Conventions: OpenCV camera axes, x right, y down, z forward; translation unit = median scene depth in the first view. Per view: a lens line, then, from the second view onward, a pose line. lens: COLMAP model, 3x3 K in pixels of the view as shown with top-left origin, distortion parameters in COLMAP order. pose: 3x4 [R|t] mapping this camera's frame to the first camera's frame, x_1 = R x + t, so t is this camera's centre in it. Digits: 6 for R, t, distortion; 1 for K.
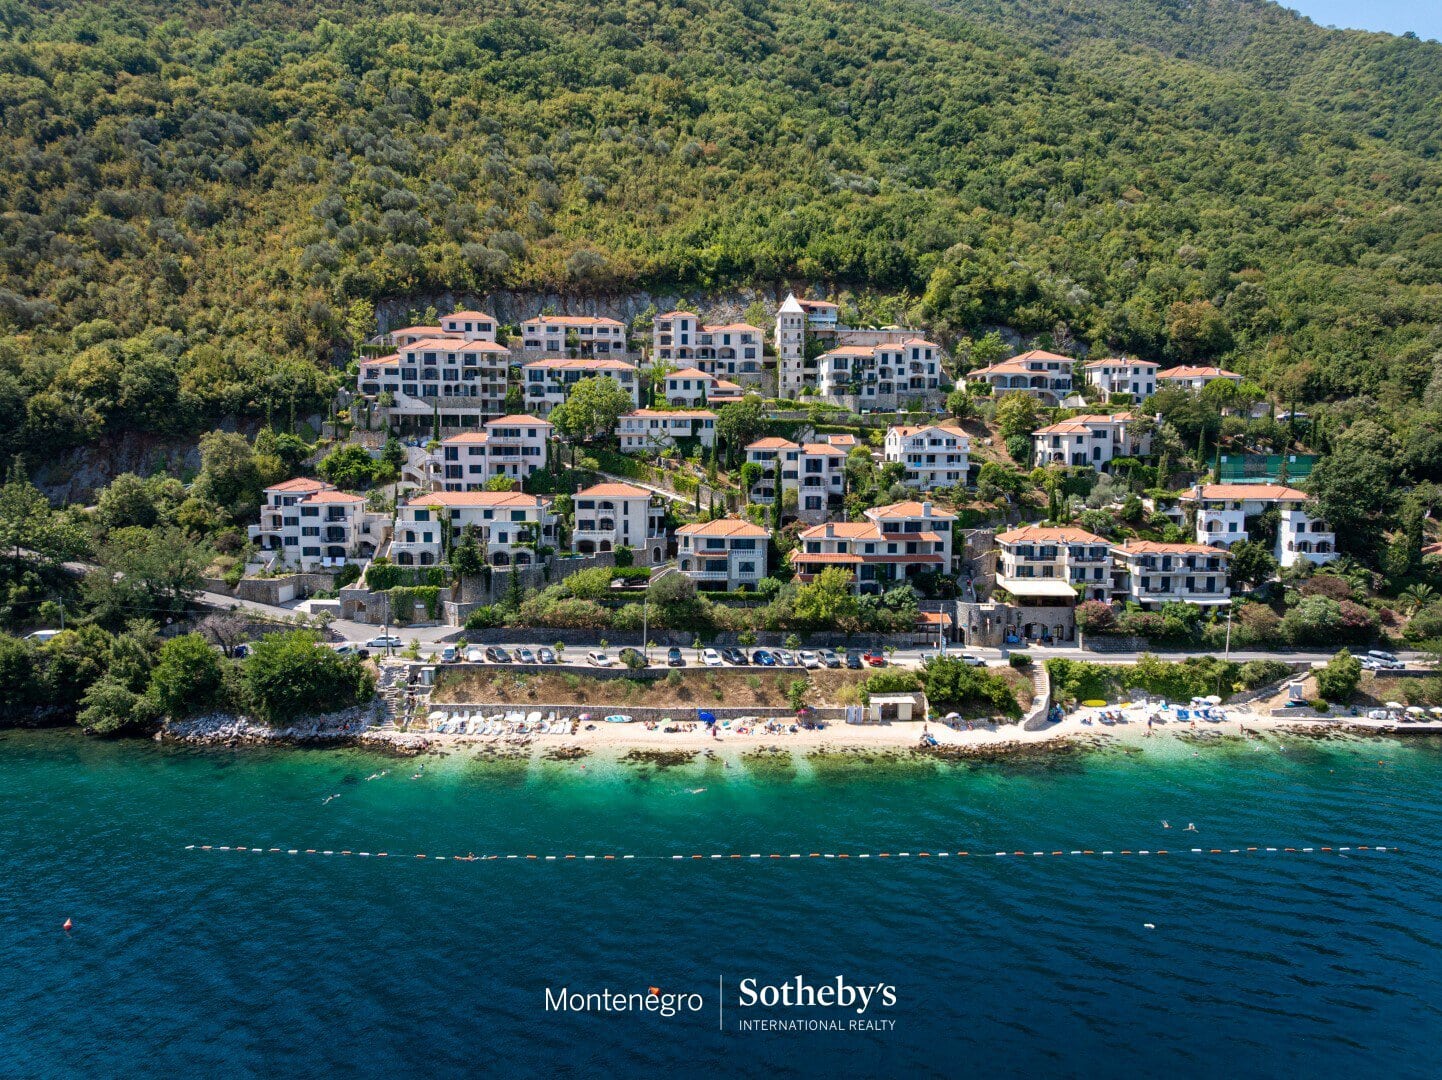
lens RADIAL K [[1013.8, 0, 731.2], [0, 1013.8, 534.6], [0, 0, 1]] dist [-0.048244, 0.027156]
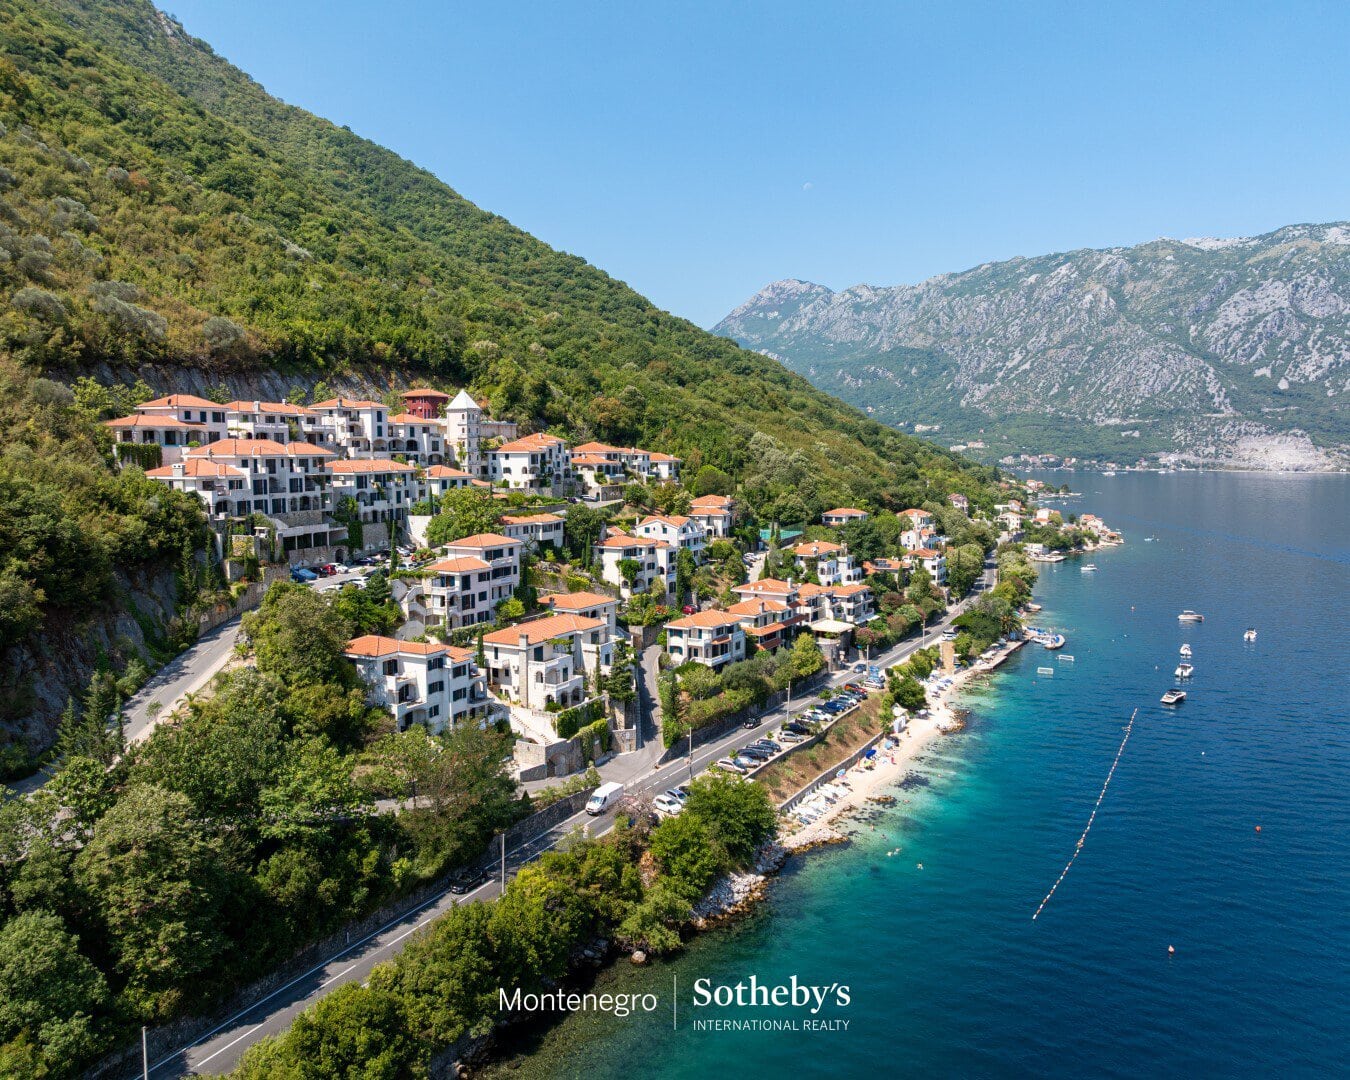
lens RADIAL K [[1010.9, 0, 679.9], [0, 1010.9, 535.3], [0, 0, 1]] dist [-0.041468, -0.000002]
pose [[0.513518, -0.079069, 0.854428, -0.821633], [0.090285, 0.995197, 0.037834, -0.120443], [-0.853316, 0.057714, 0.518191, 0.309260]]
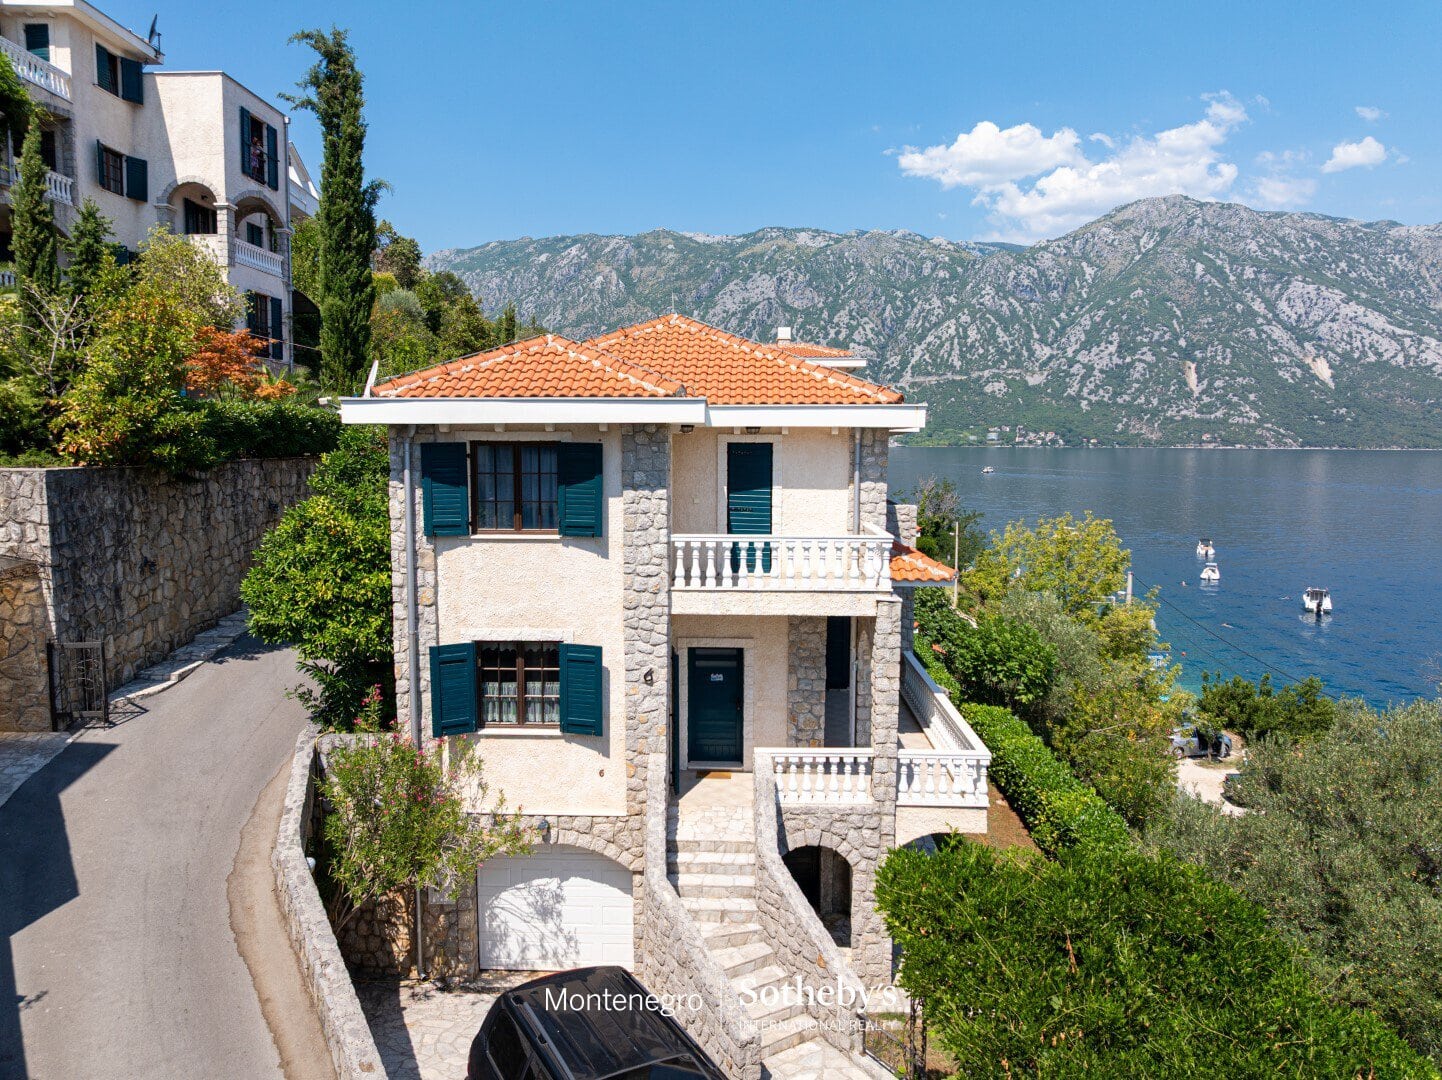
lens RADIAL K [[1017.2, 0, 730.5], [0, 1017.2, 534.4], [0, 0, 1]] dist [-0.046936, 0.010253]
pose [[0.013878, -0.100651, 0.994825, -0.115305], [0.097980, 0.990270, 0.098823, 0.001128], [-0.995092, 0.096101, 0.023605, 0.779627]]
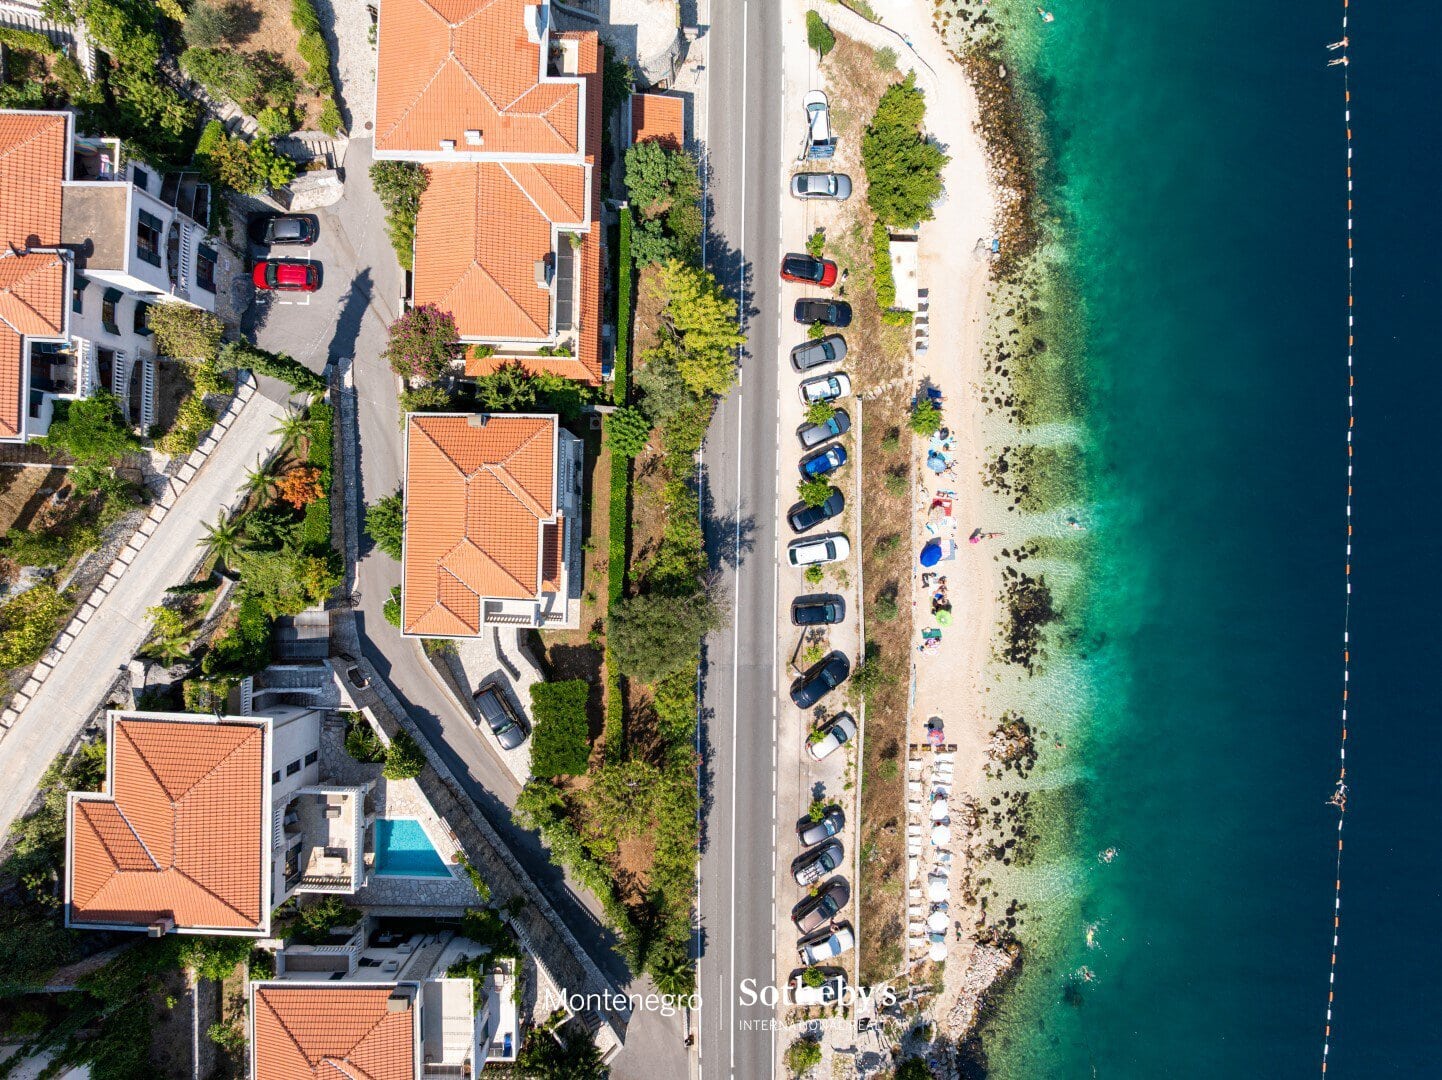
lens RADIAL K [[1013.8, 0, 731.2], [0, 1013.8, 534.6], [0, 0, 1]] dist [-0.048244, 0.027156]
pose [[0.034139, -0.999351, 0.011517, -0.010695], [0.082081, 0.014288, 0.996523, -0.318459], [-0.996041, -0.033075, 0.082516, 0.677617]]
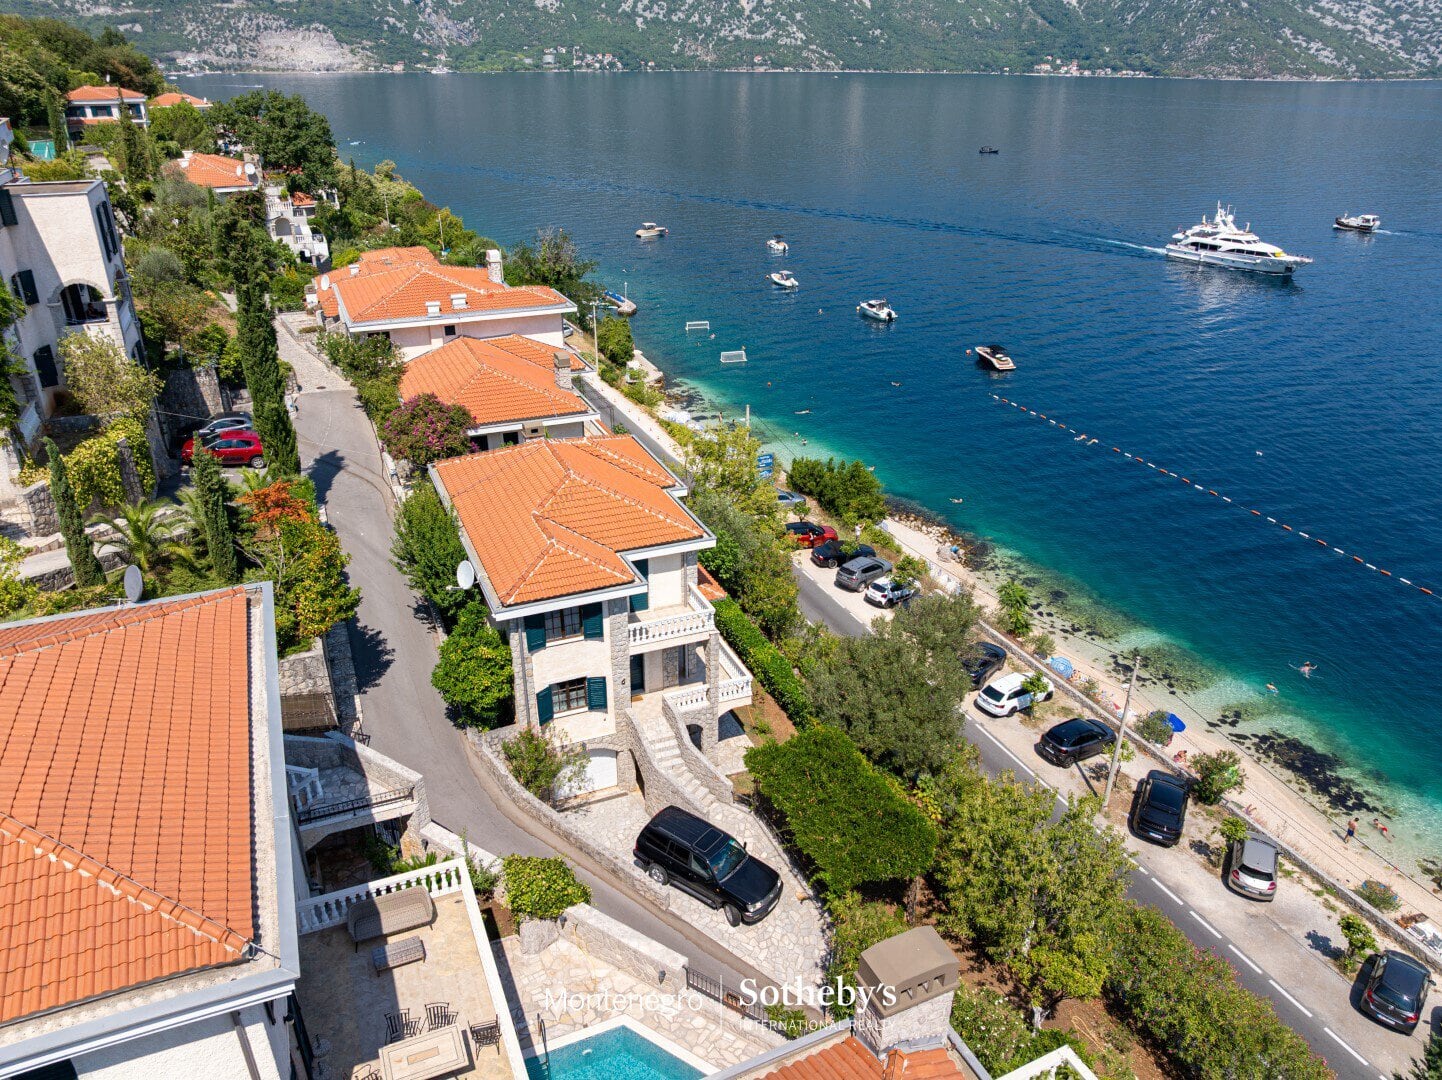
lens RADIAL K [[1013.8, 0, 731.2], [0, 1013.8, 534.6], [0, 0, 1]] dist [-0.048244, 0.027156]
pose [[-0.392296, -0.404136, 0.826304, -0.190619], [0.084827, 0.878590, 0.469982, -0.091226], [-0.915919, 0.254465, -0.310386, 0.821605]]
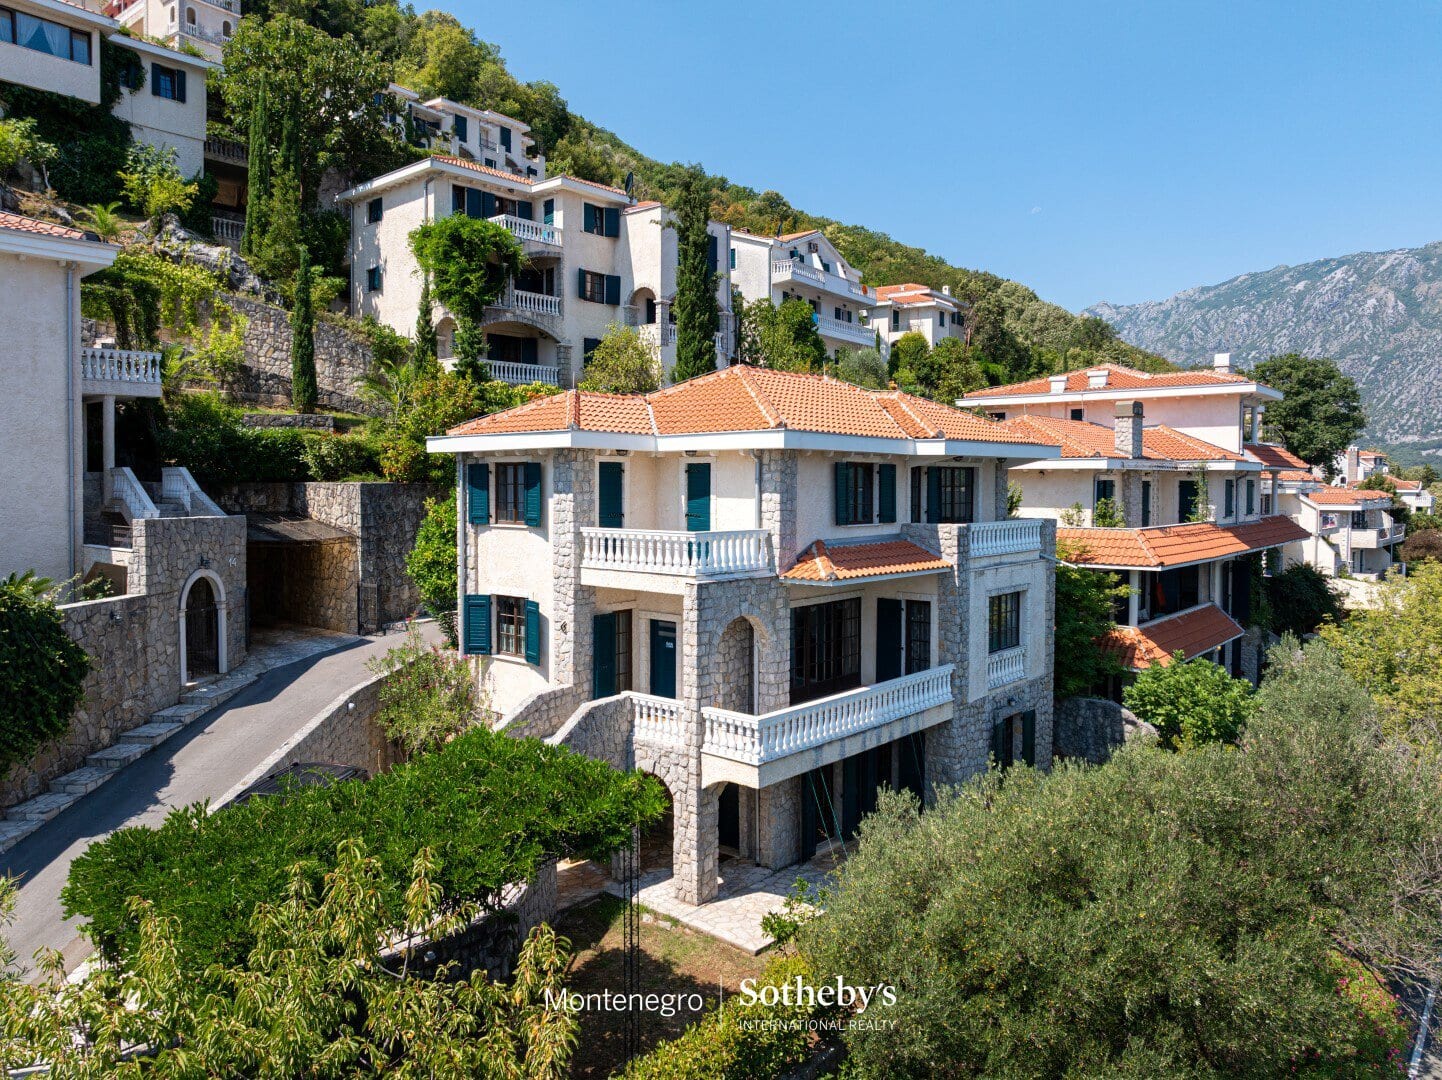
lens RADIAL K [[1023.6, 0, 733.8], [0, 1023.6, 504.5], [0, 0, 1]] dist [-0.034194, 0.003371]
pose [[0.648984, -0.021327, 0.760503, -0.111003], [0.080564, 0.995913, -0.040821, 0.011772], [-0.756524, 0.087761, 0.648050, 0.701887]]
